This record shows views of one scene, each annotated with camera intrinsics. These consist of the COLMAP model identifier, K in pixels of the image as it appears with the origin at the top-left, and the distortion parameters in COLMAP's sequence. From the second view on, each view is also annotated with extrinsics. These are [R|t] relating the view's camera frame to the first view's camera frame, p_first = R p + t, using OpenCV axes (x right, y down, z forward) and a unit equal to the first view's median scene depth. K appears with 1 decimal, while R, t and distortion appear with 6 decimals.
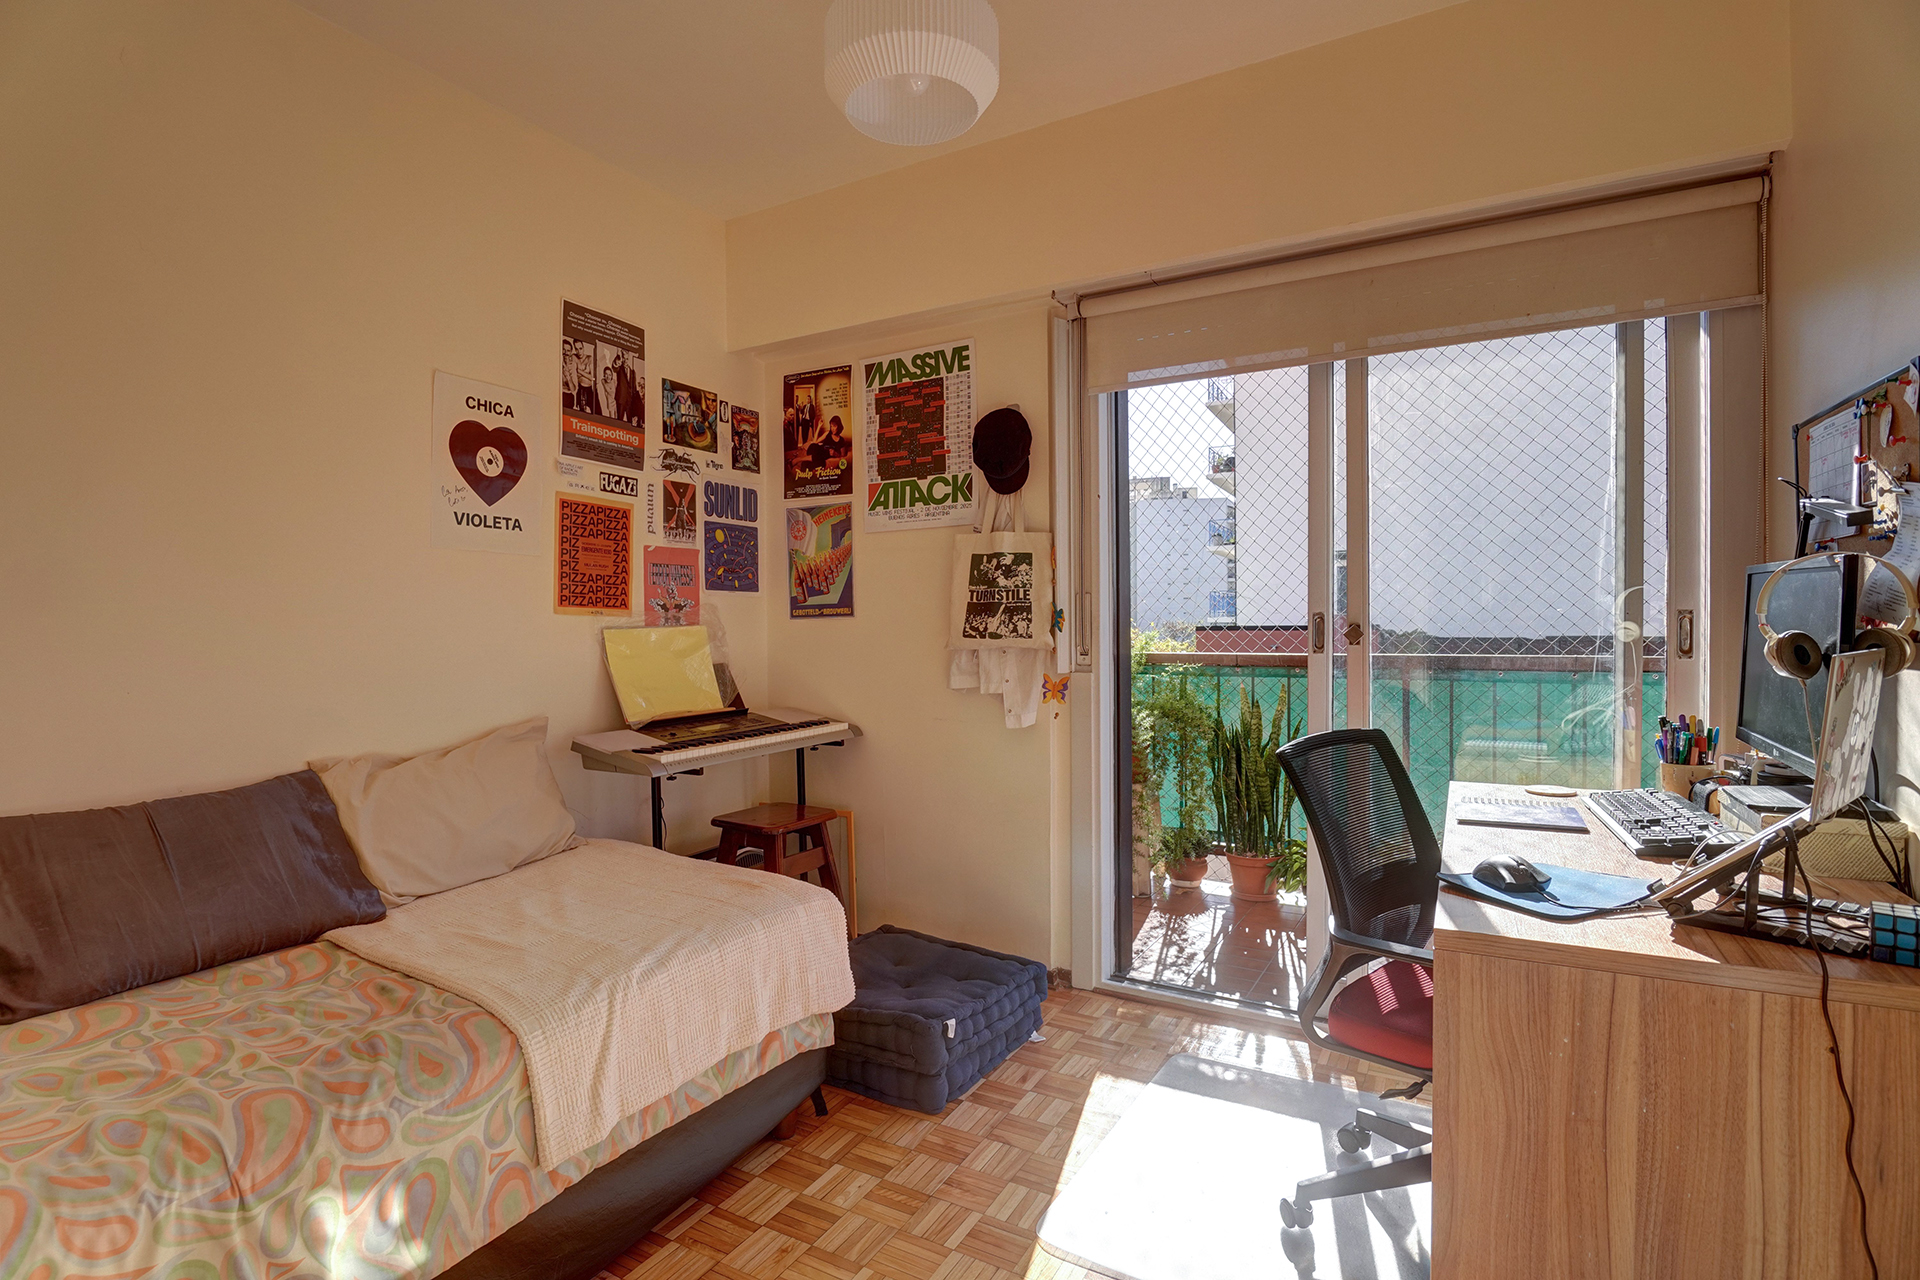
lens RADIAL K [[934.1, 0, 940.6], [0, 934.1, 635.3], [0, 0, 1]] dist [-0.021609, -0.001429]
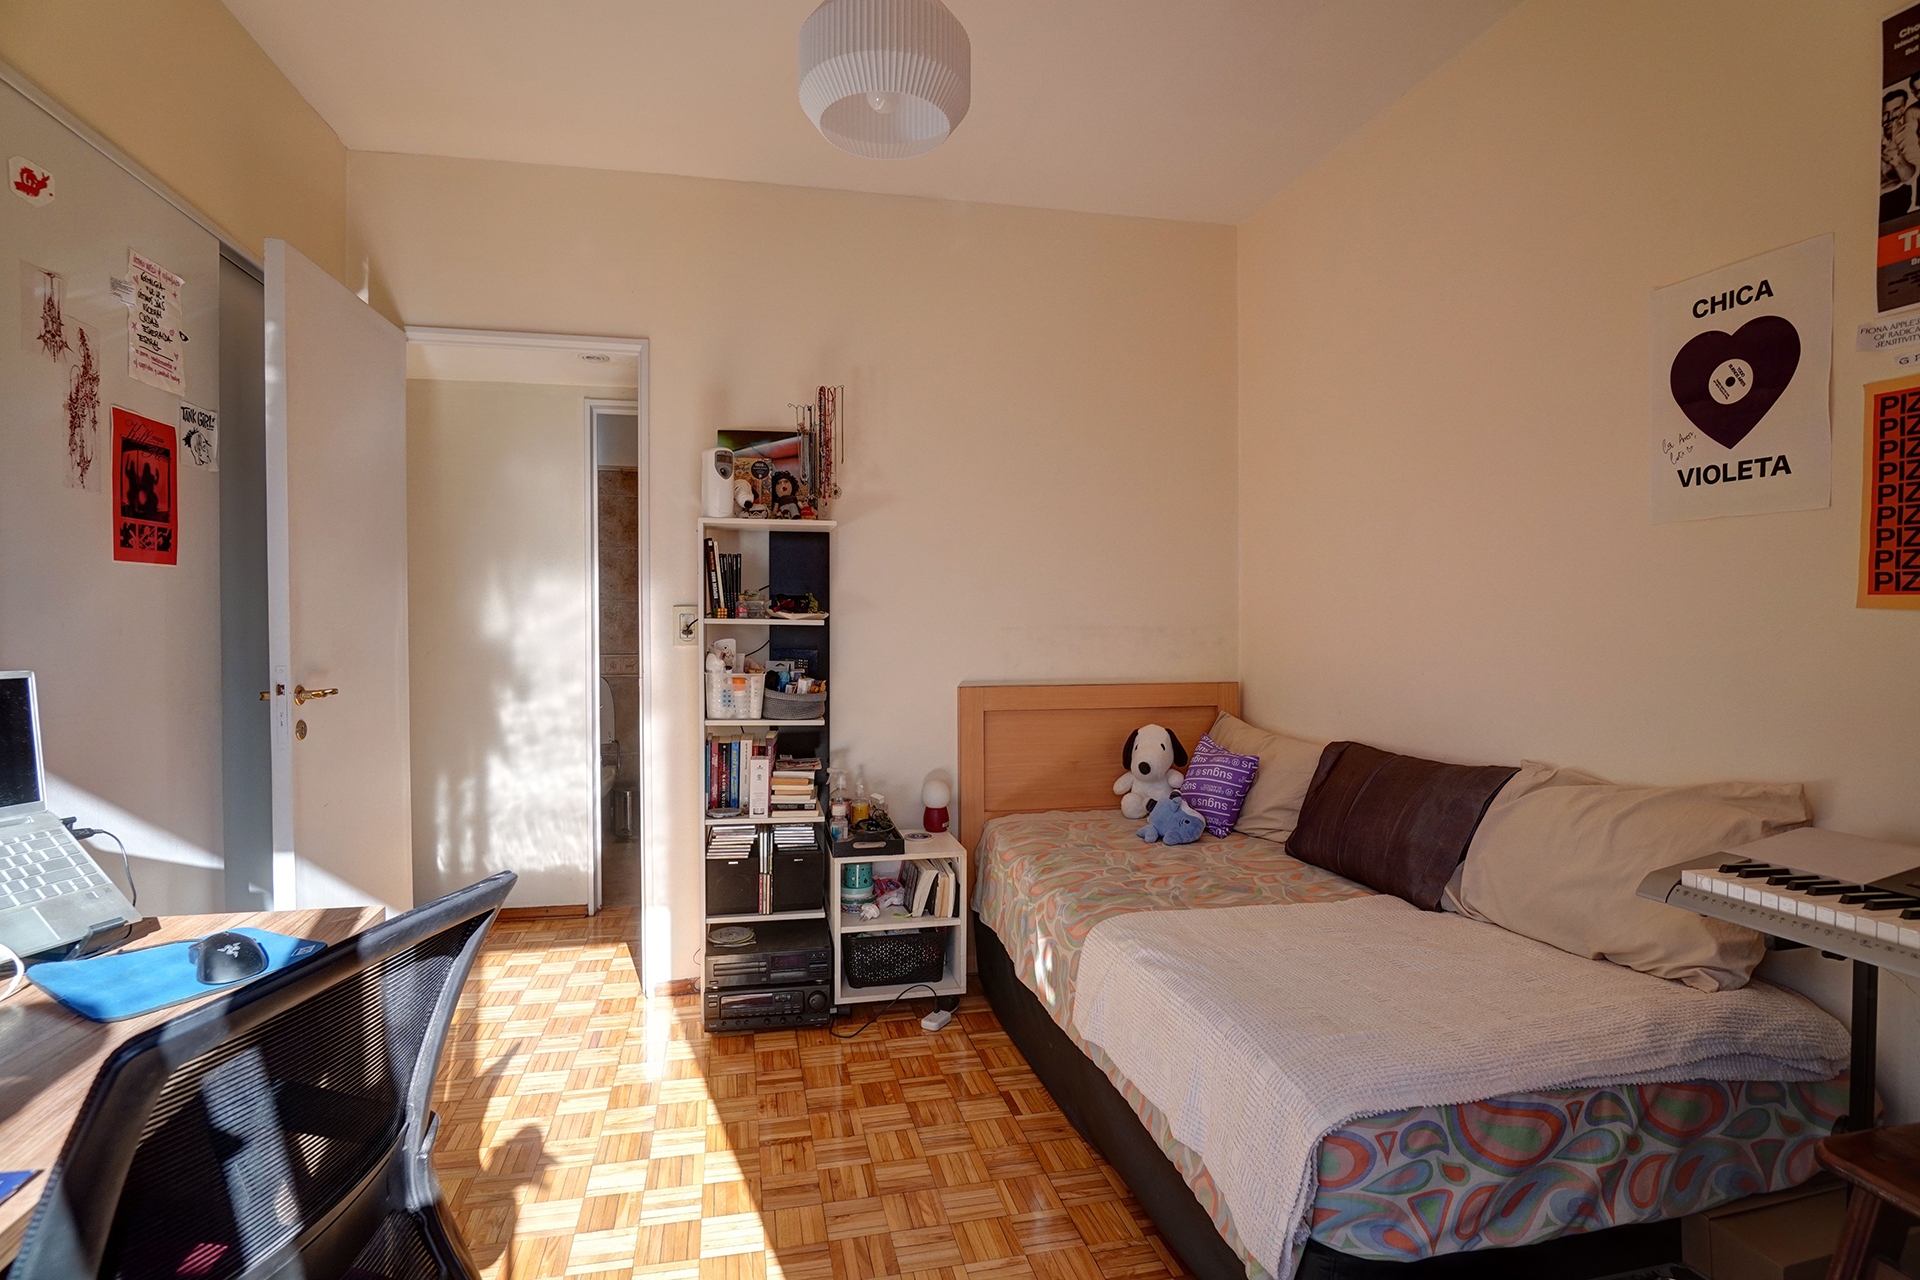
lens RADIAL K [[934.1, 0, 960.7], [0, 934.1, 640.0], [0, 0, 1]] dist [-0.021609, -0.001429]
pose [[-0.727859, 0.024814, -0.685278, 0.373519], [-0.002157, 0.999257, 0.038475, -0.025505], [0.685724, 0.029483, -0.727265, 1.103320]]
